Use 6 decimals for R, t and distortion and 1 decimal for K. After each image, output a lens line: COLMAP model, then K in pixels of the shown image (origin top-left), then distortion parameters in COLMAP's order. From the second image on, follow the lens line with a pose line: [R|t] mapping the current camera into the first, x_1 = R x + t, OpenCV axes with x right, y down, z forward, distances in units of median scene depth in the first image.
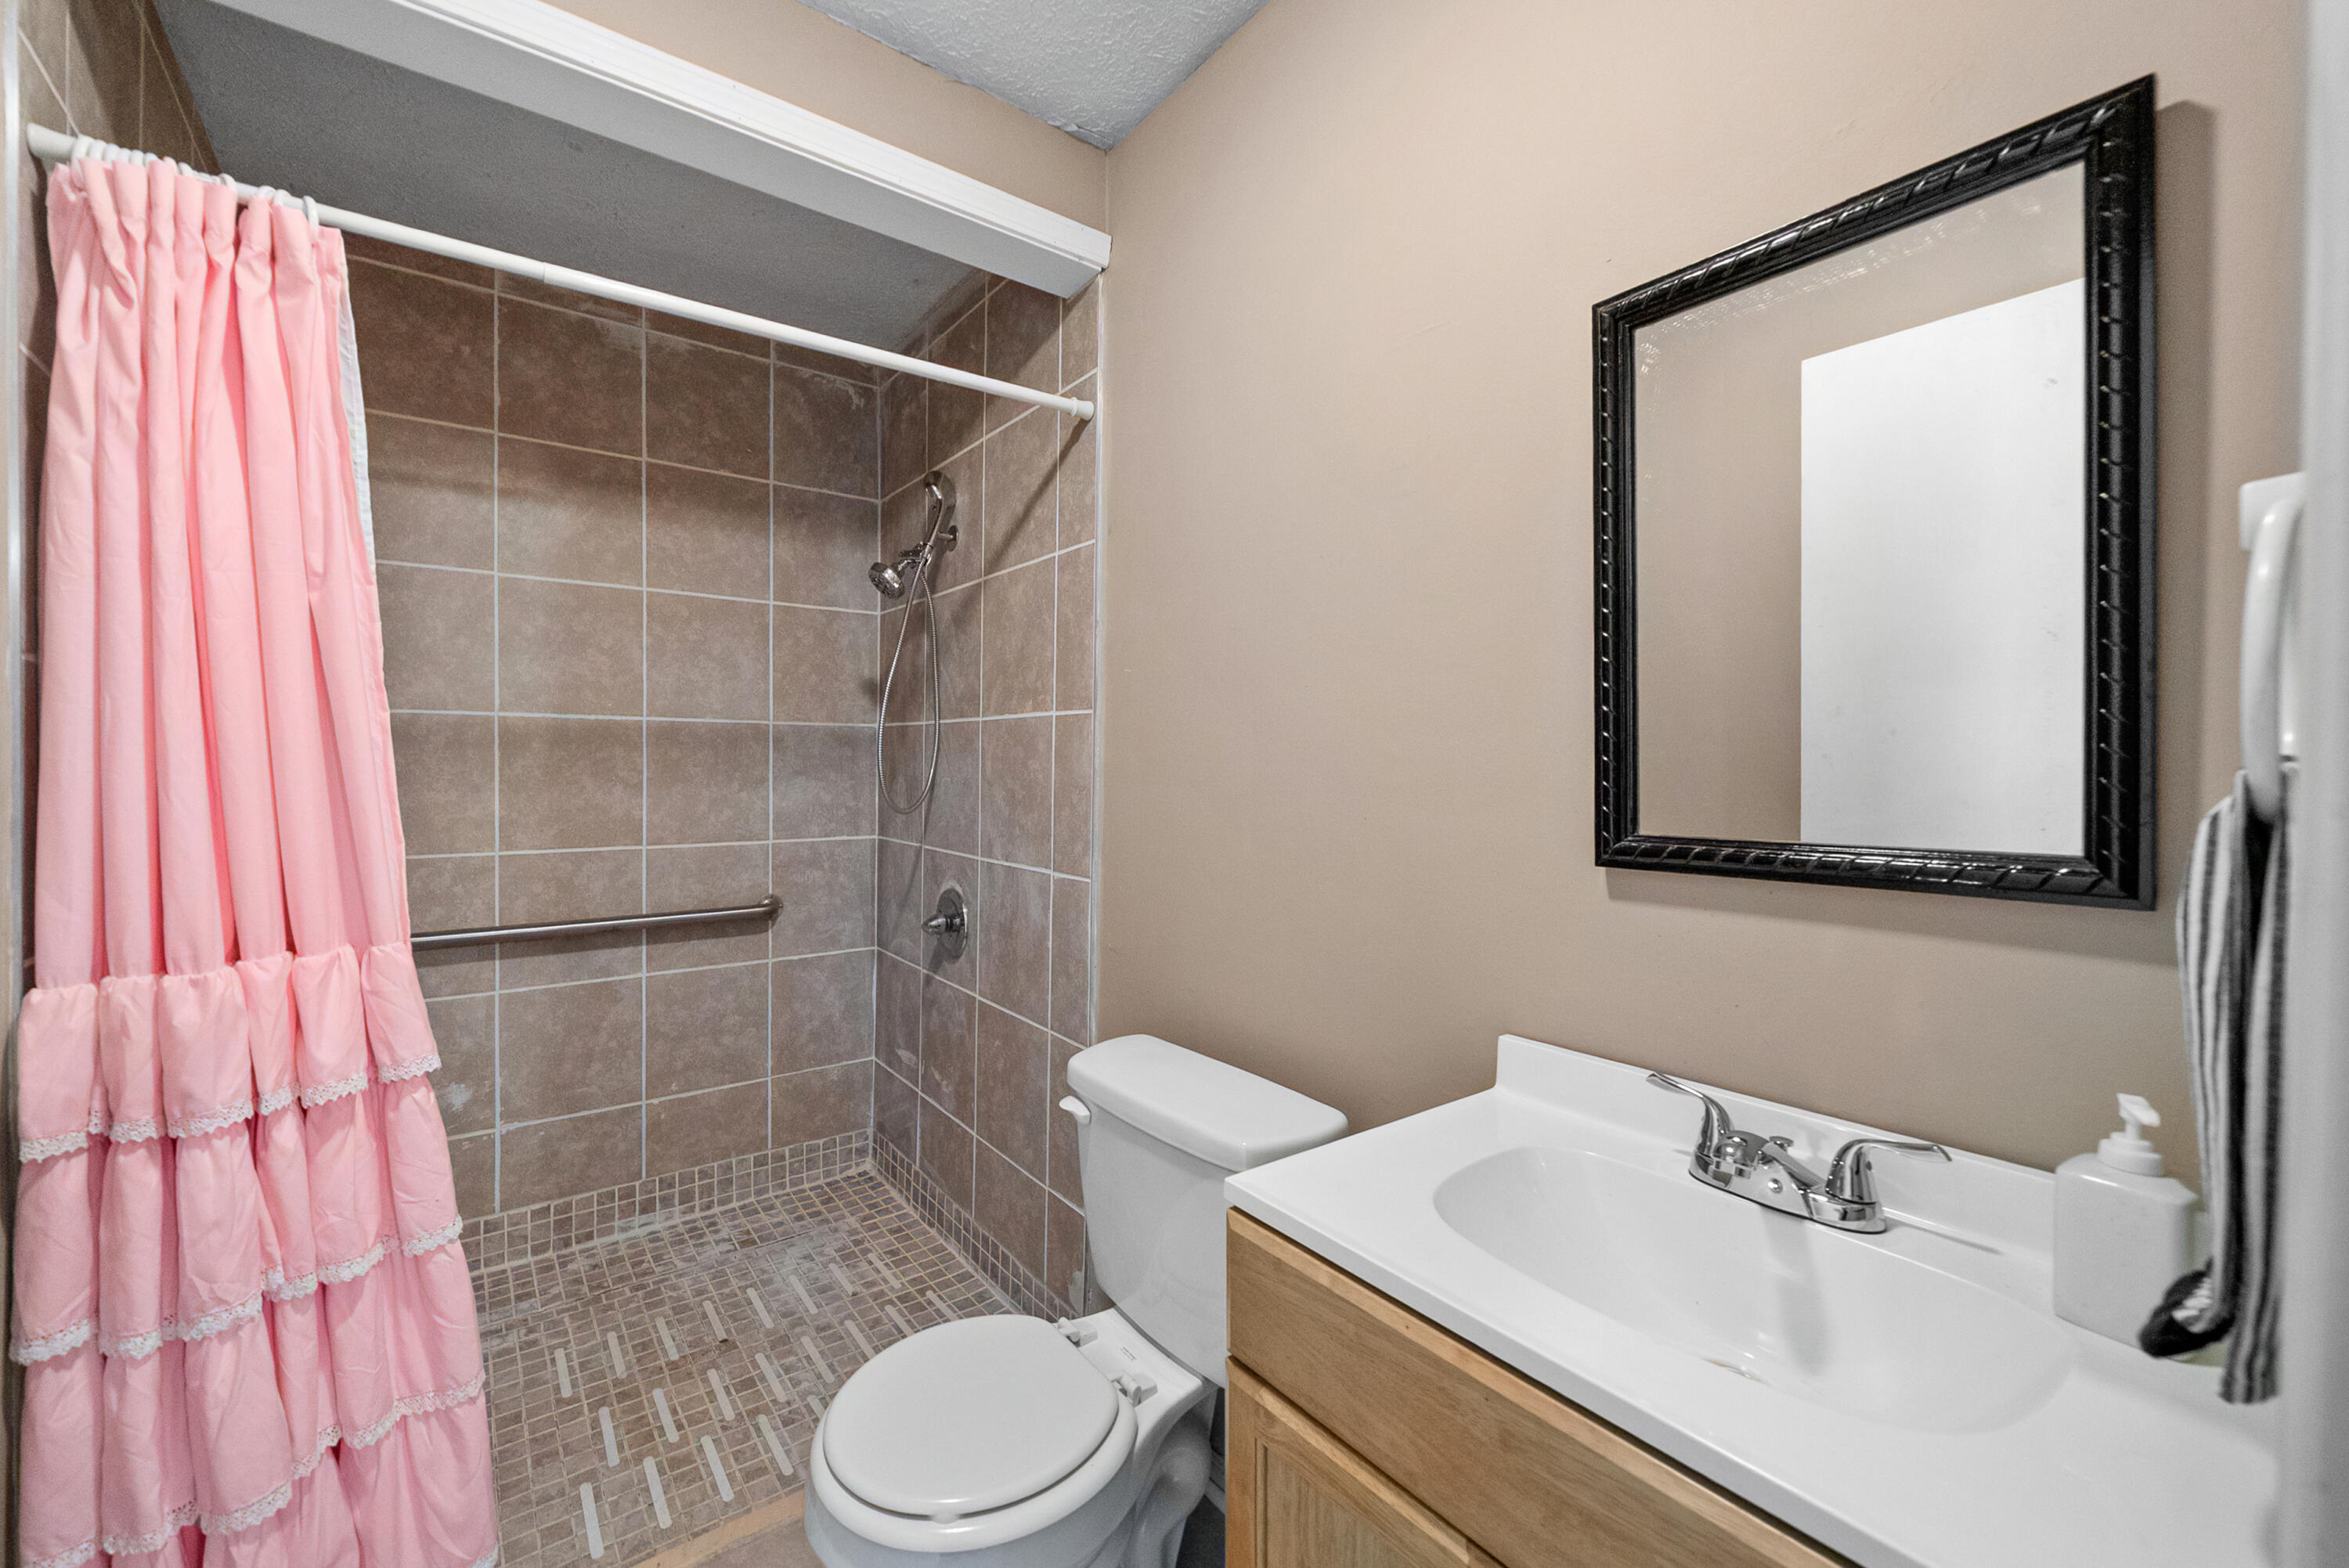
lens RADIAL K [[955.0, 0, 1168.5], [0, 955.0, 763.7], [0, 0, 1]] dist [-0.002111, -0.000153]
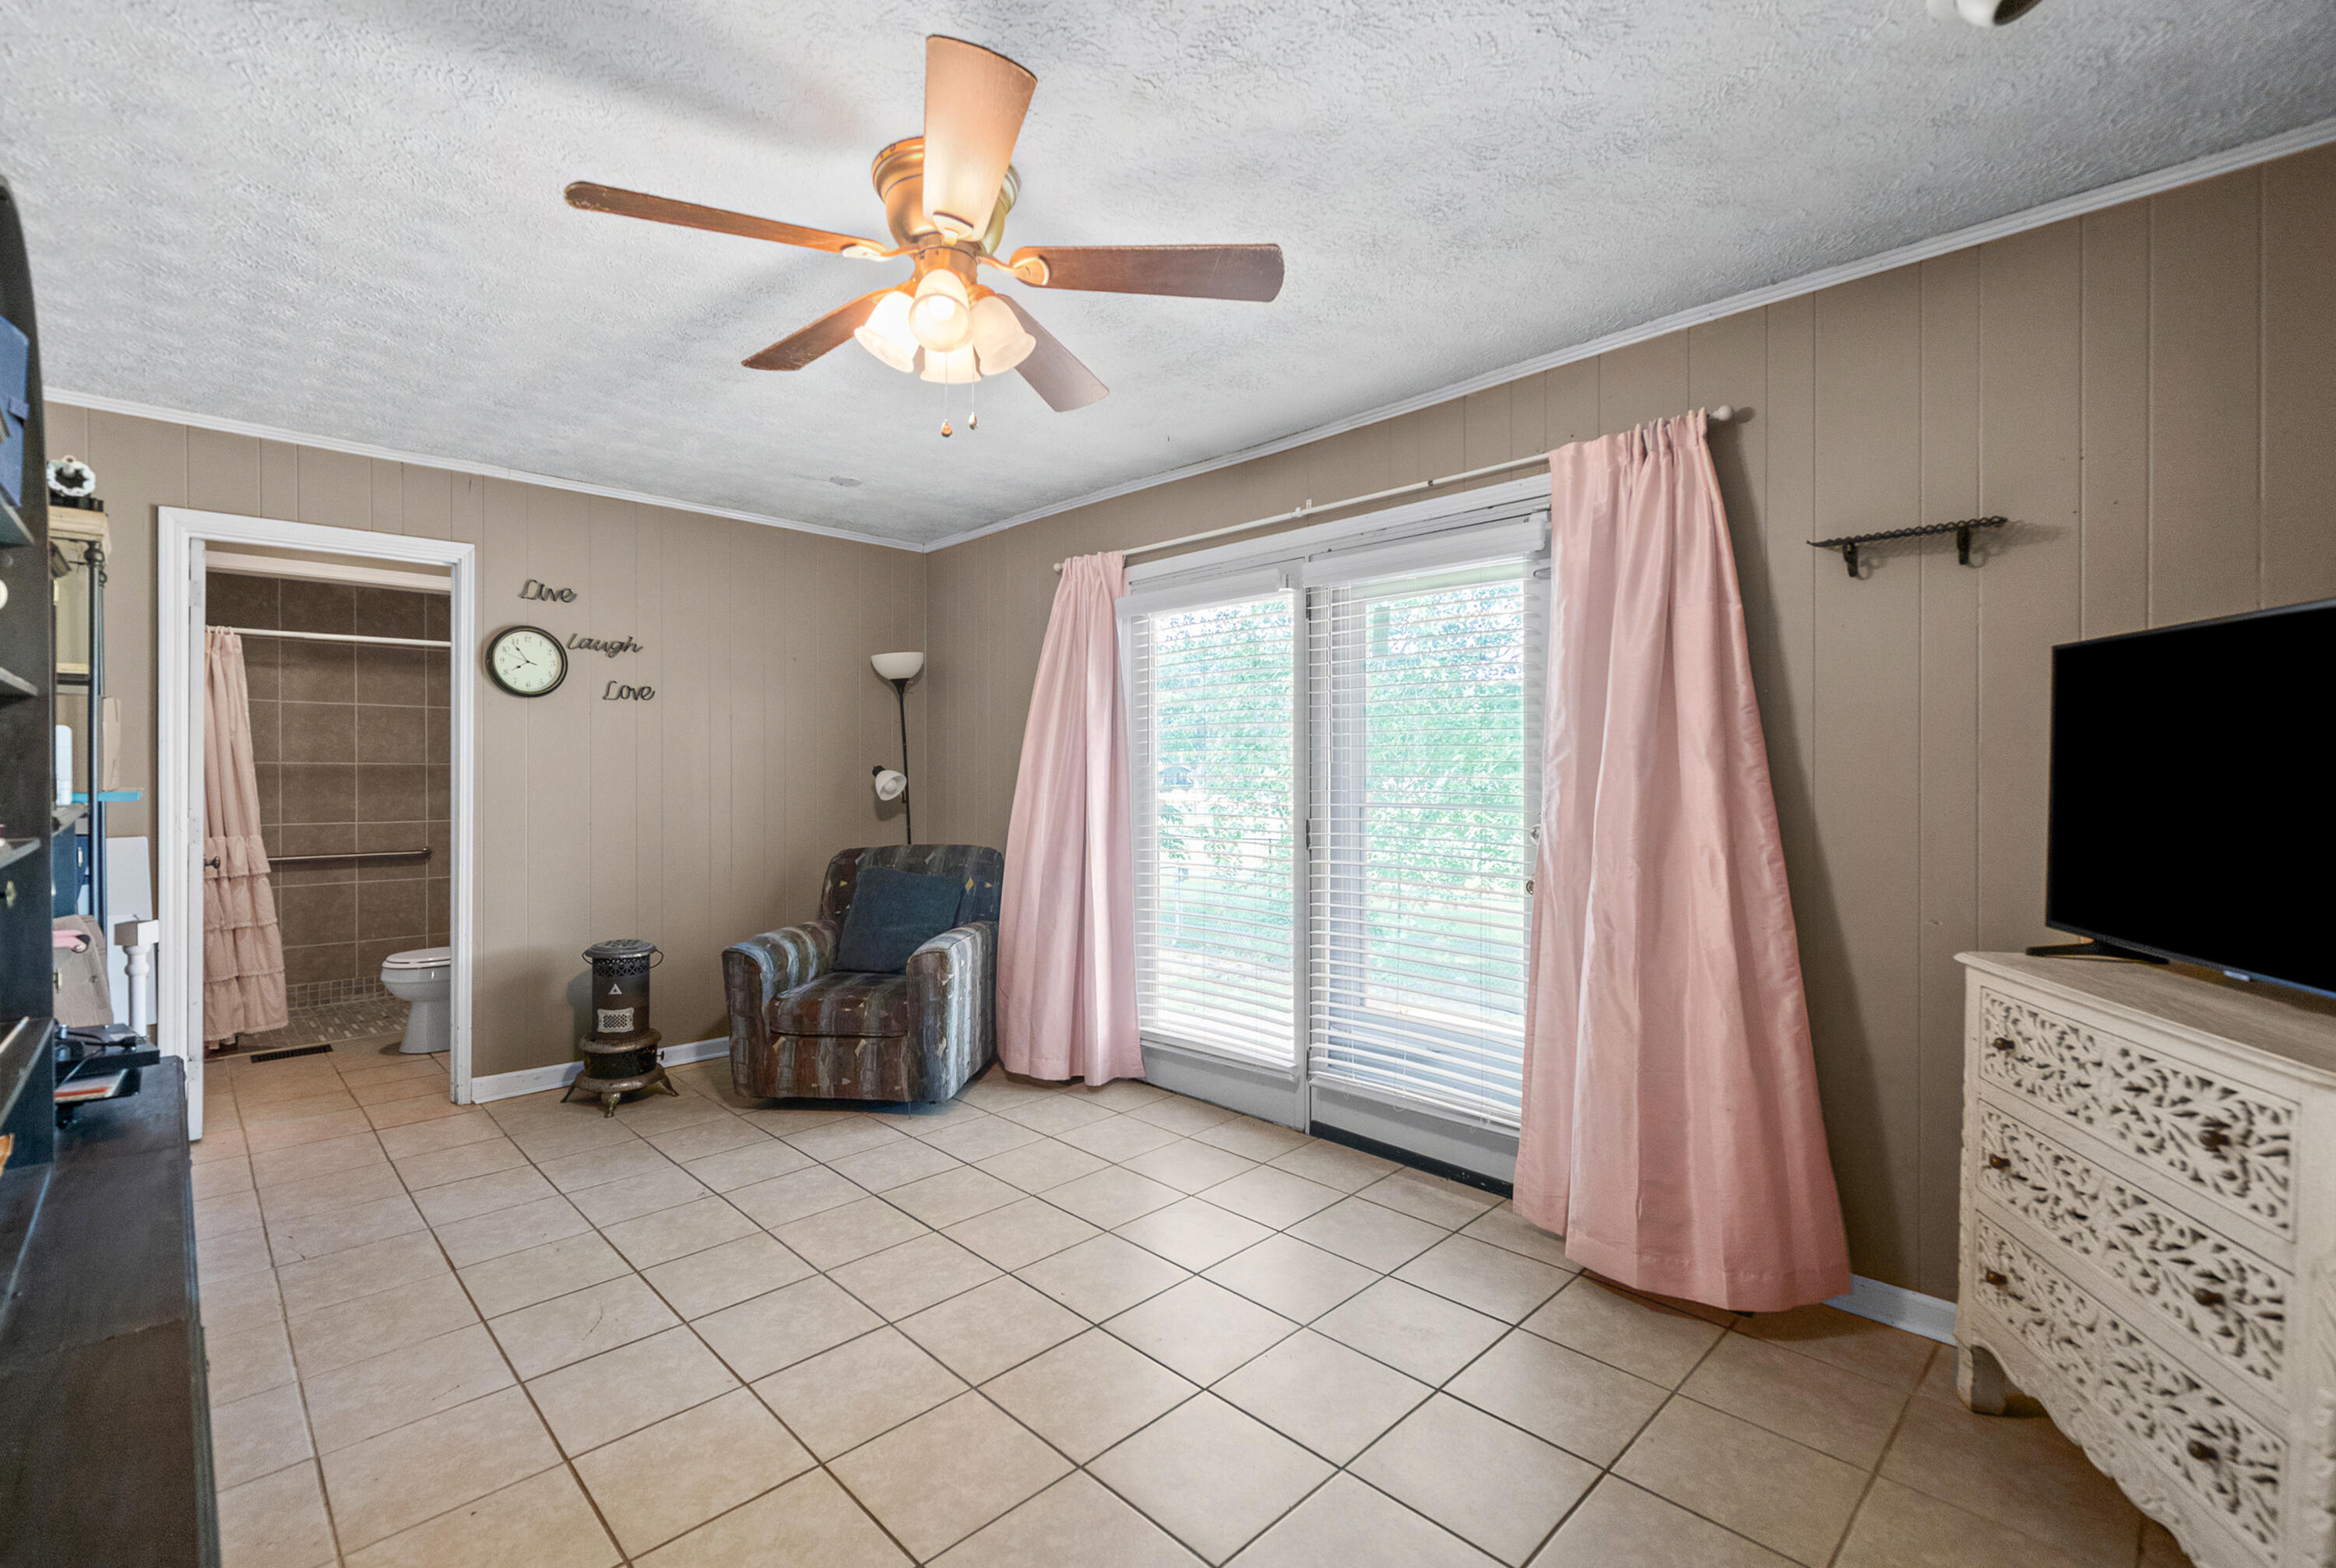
lens RADIAL K [[973.3, 0, 1184.6], [0, 973.3, 785.1], [0, 0, 1]] dist [0.001371, 0.000048]
pose [[0.987818, -0.003327, 0.155575, 1.030410], [0.003459, 0.999994, -0.000582, 0.010496], [-0.155573, 0.001113, 0.987824, -1.578842]]
